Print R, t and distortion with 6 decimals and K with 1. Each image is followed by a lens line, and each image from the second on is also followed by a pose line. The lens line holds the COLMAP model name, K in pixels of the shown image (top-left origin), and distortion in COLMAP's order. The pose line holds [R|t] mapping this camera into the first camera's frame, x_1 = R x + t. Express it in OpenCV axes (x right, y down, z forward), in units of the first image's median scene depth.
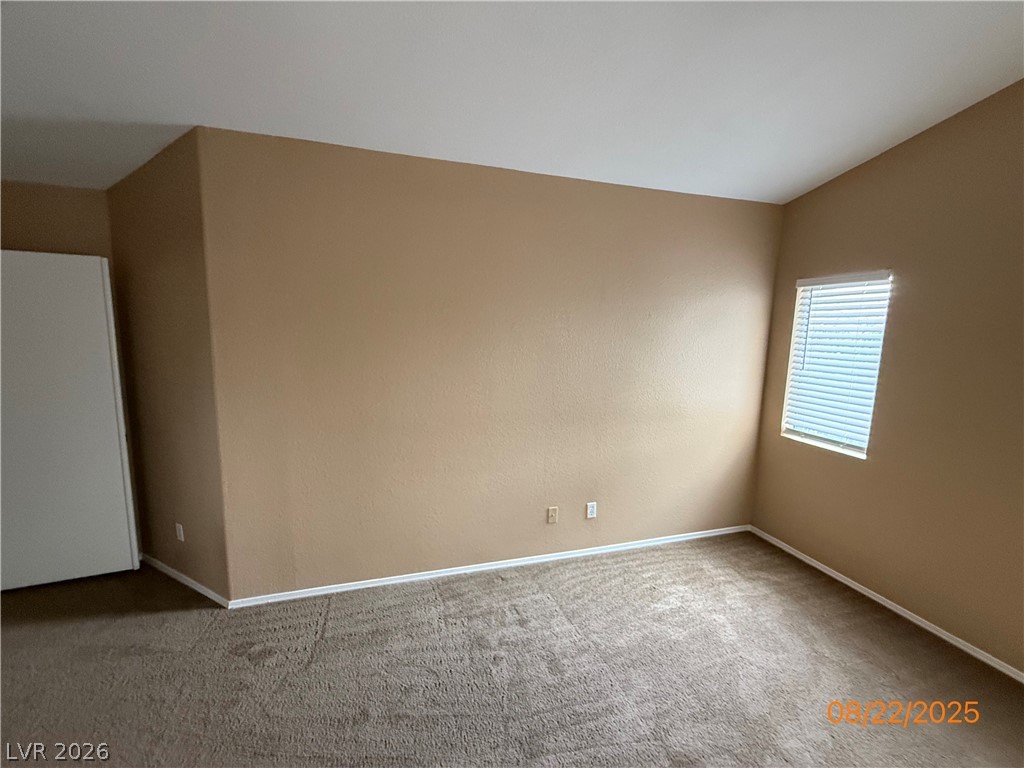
lens RADIAL K [[407.1, 0, 508.8], [0, 407.1, 384.9], [0, 0, 1]] dist [-0.003345, -0.000087]
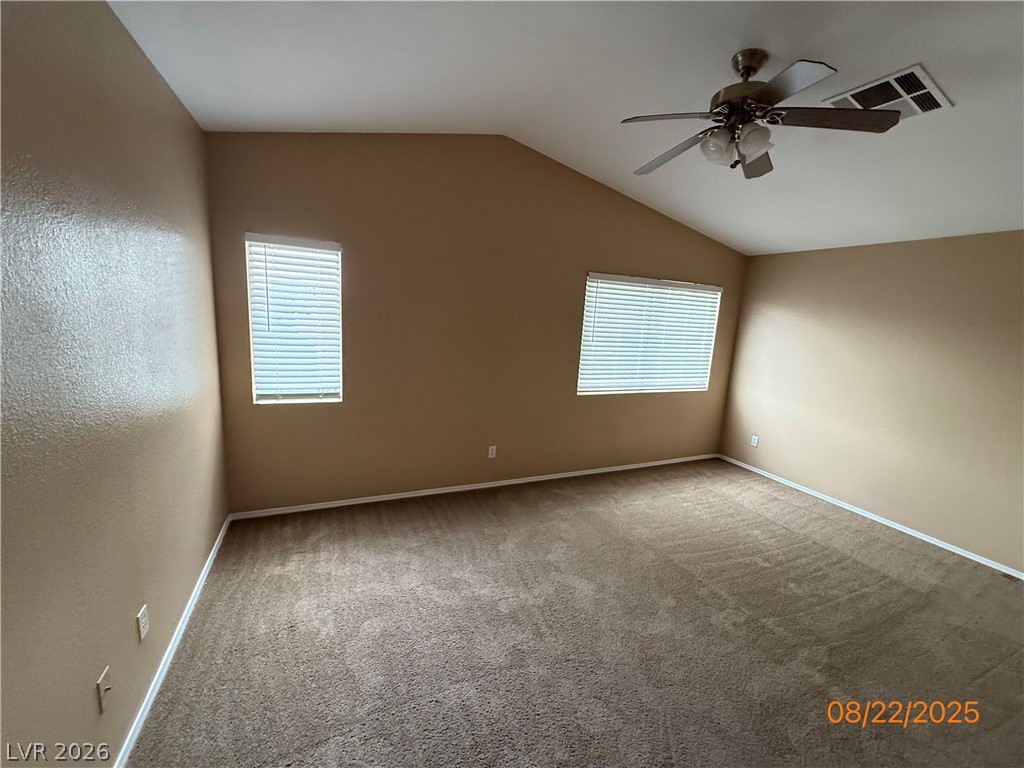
lens RADIAL K [[407.1, 0, 508.8], [0, 407.1, 384.9], [0, 0, 1]] dist [-0.003345, -0.000087]
pose [[-0.119096, -0.199322, 0.972670, -0.338679], [0.073909, 0.975145, 0.208878, -0.079310], [-0.990128, 0.096765, -0.101404, 0.595512]]
